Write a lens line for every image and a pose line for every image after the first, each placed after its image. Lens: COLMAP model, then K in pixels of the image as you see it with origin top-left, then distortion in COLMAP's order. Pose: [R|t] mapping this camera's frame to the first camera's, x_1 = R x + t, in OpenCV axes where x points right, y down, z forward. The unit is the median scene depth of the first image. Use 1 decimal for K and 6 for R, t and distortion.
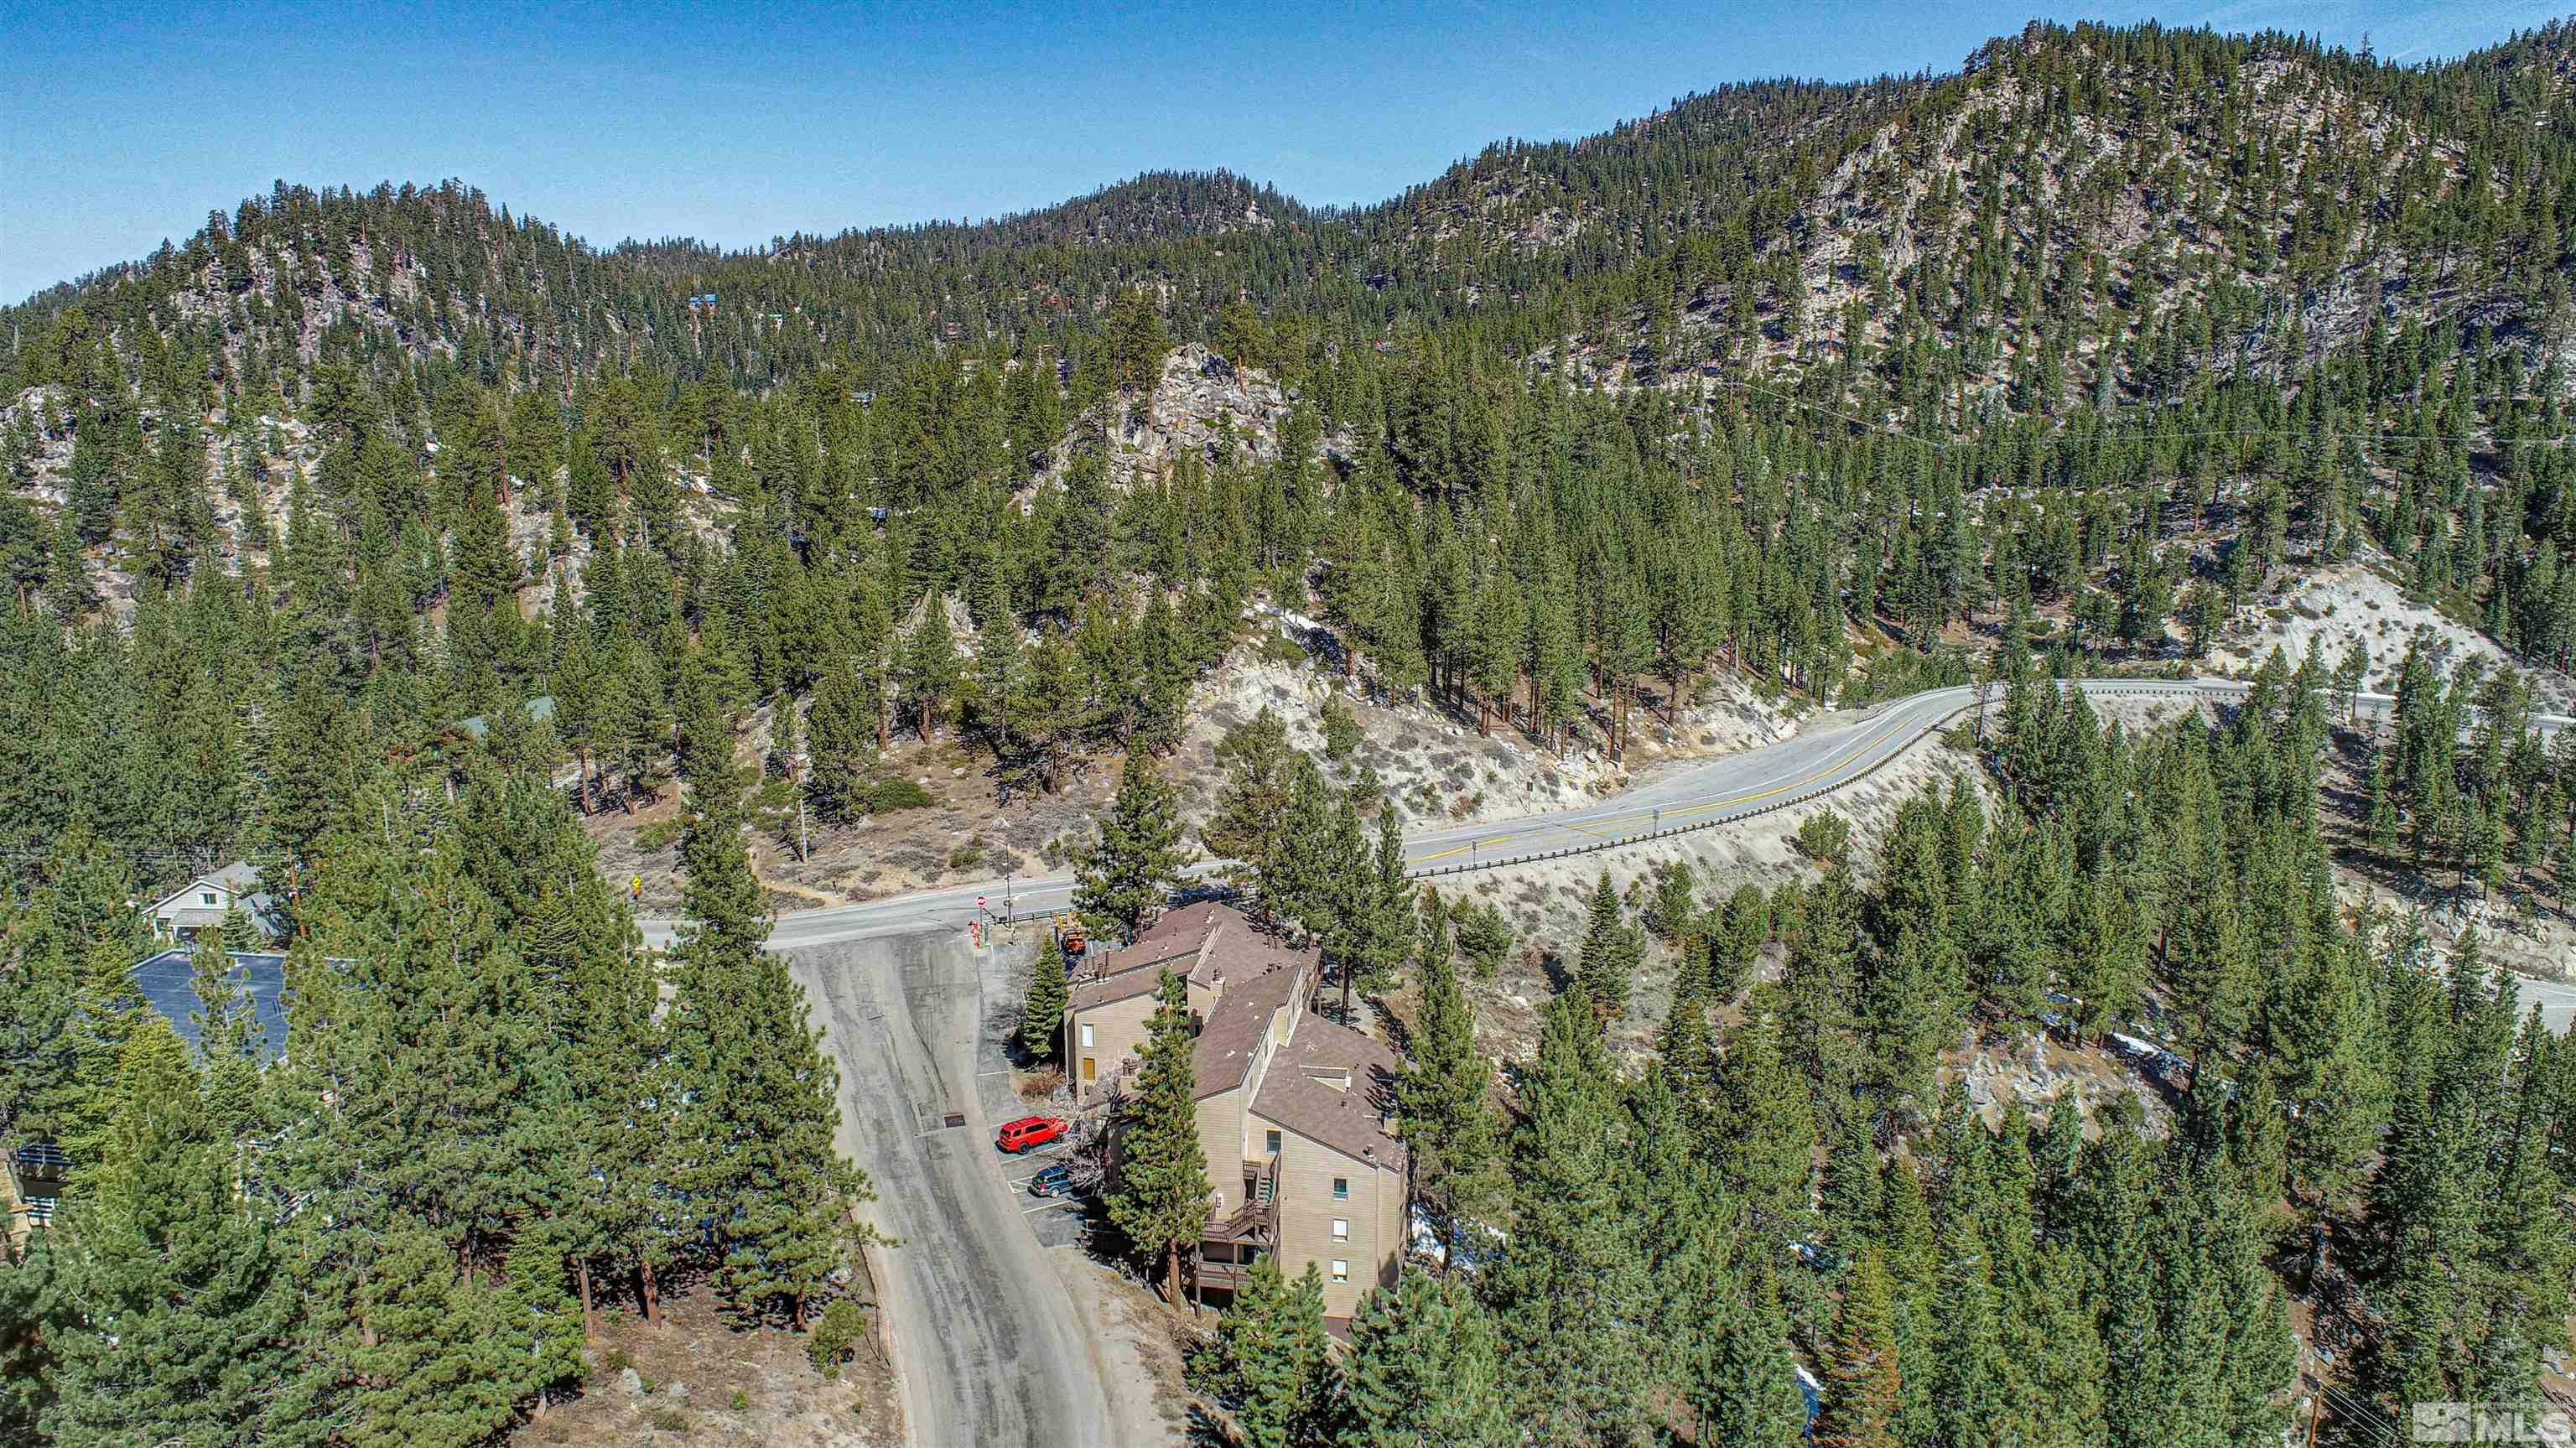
lens RADIAL K [[1752.0, 0, 1294.4], [0, 1752.0, 728.5], [0, 0, 1]] dist [-0.007185, -0.001291]
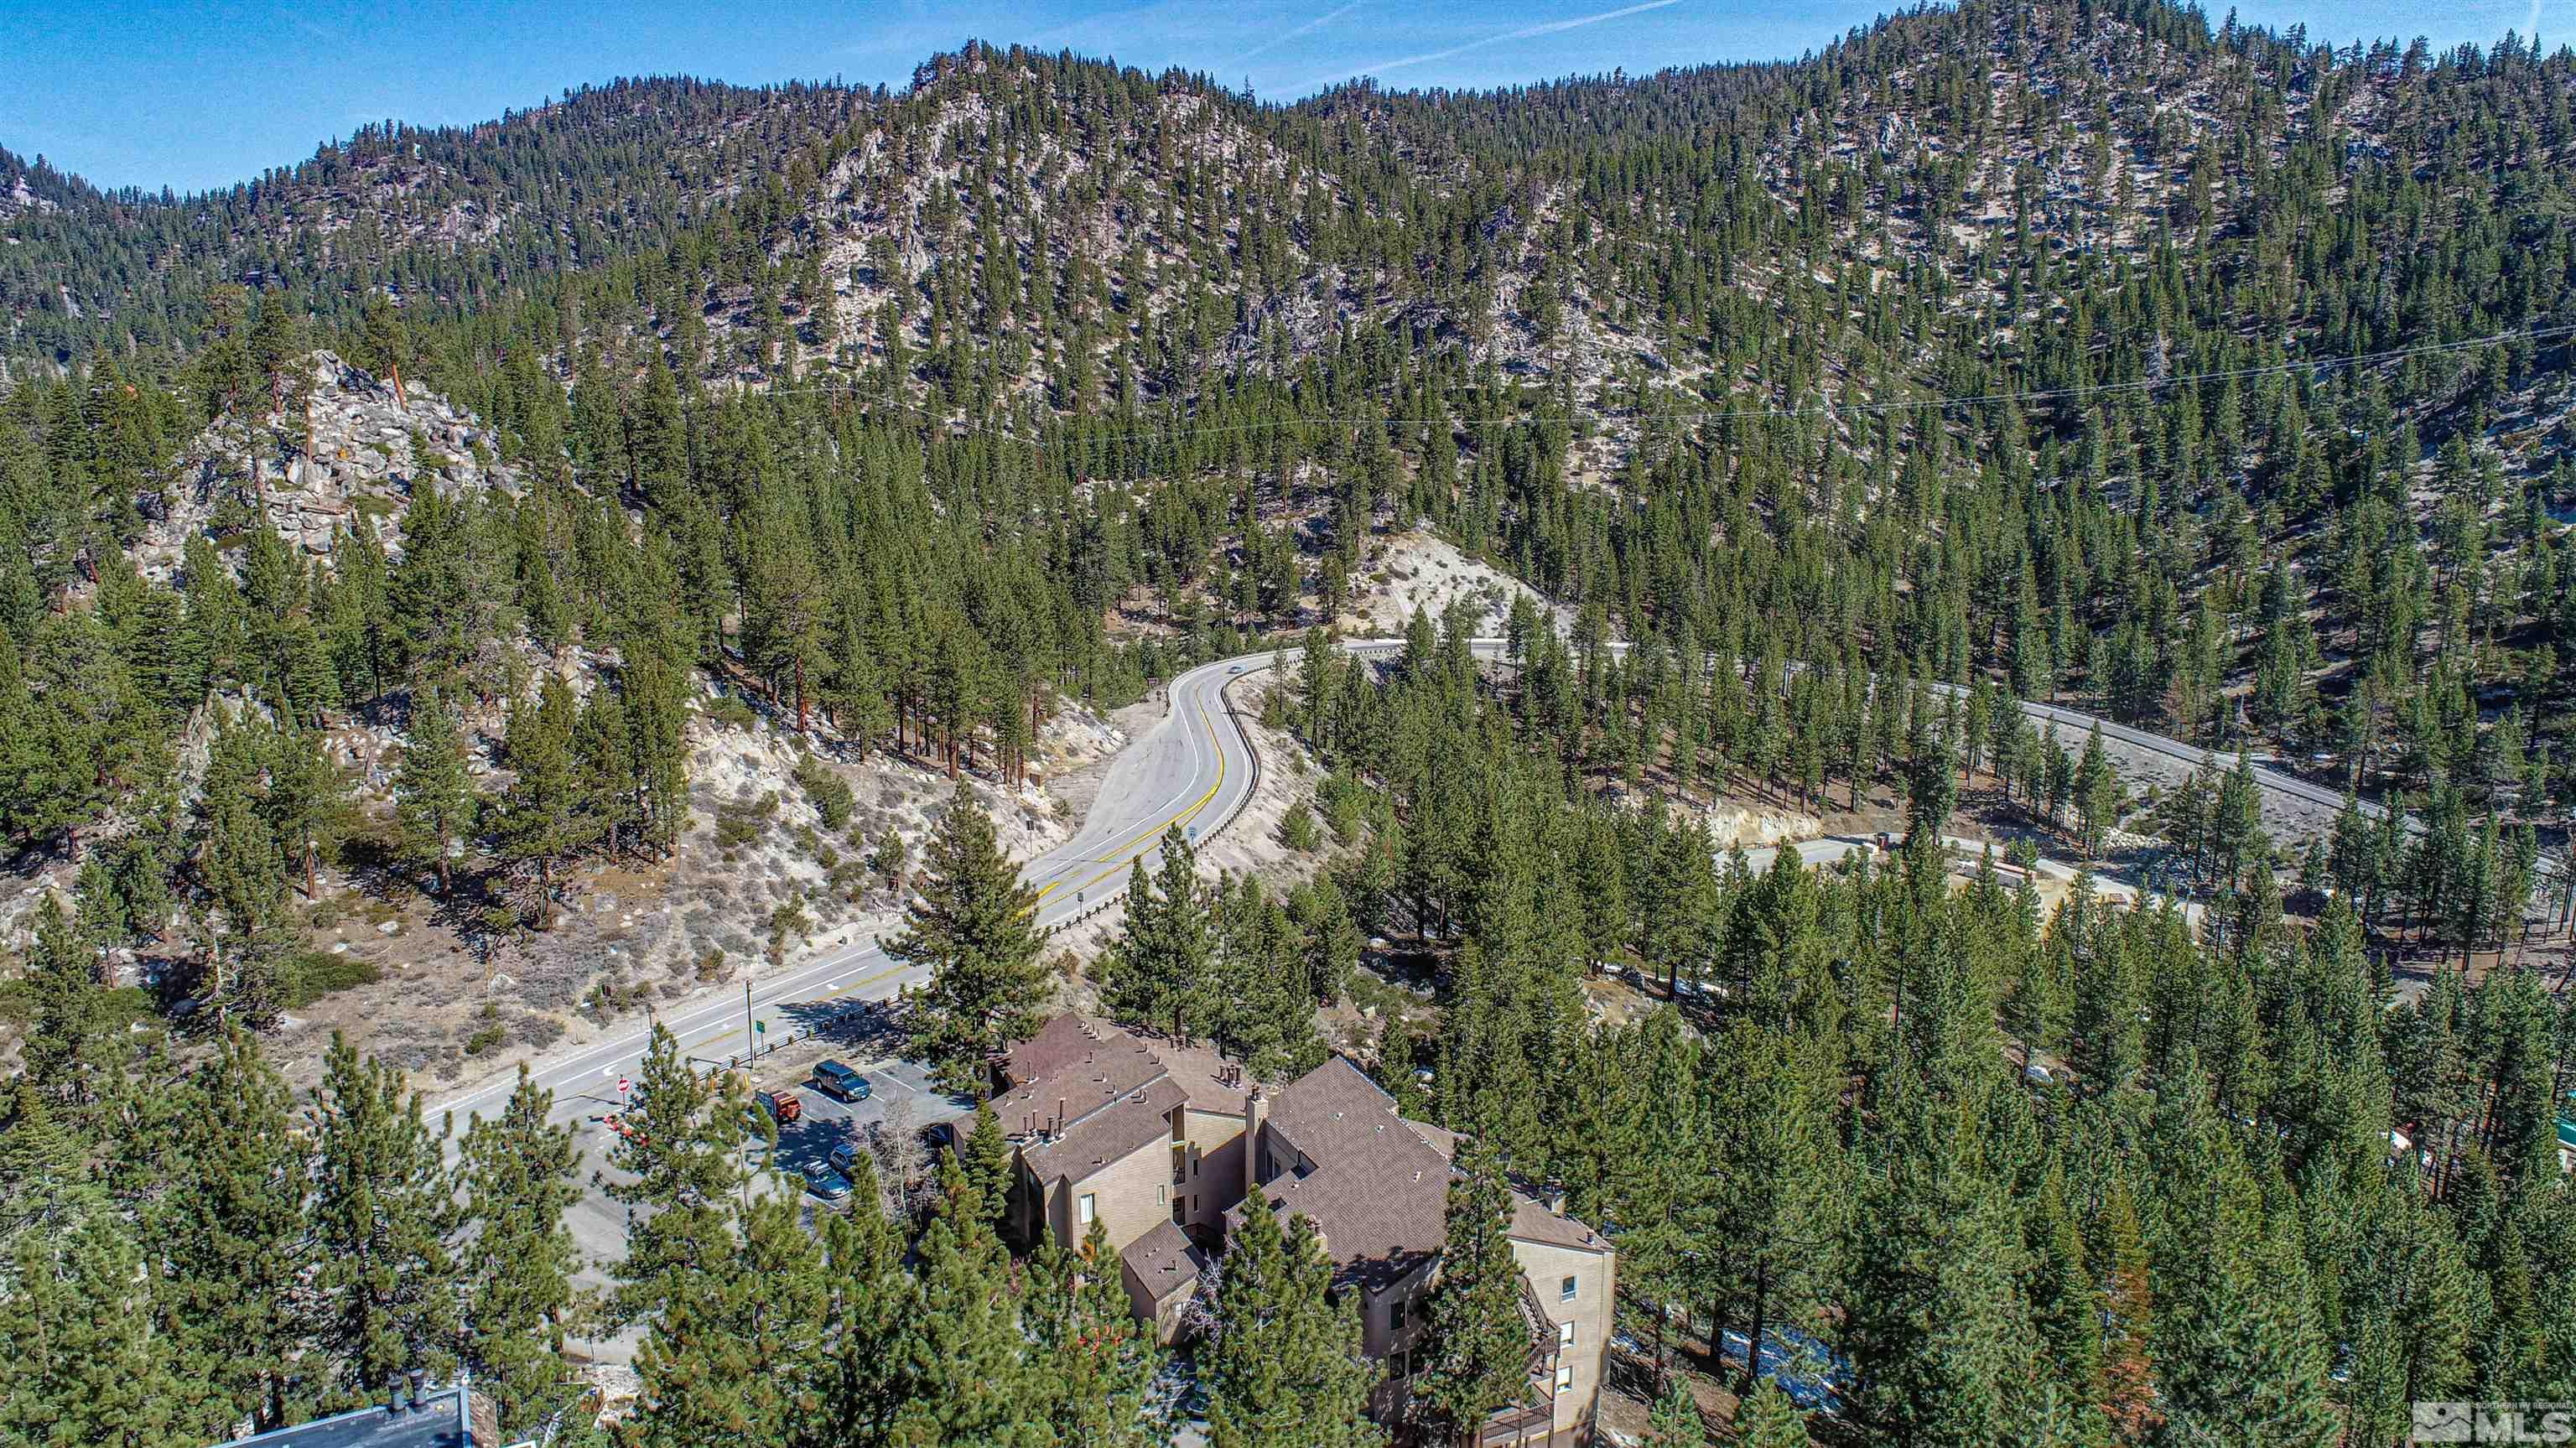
lens RADIAL K [[1752.0, 0, 1288.5], [0, 1752.0, 719.3], [0, 0, 1]] dist [-0.007185, -0.001291]
pose [[0.815943, -0.125608, 0.564322, -0.086092], [0.129941, 0.990983, 0.032696, -0.011116], [-0.563340, 0.046650, 0.824907, 0.051328]]
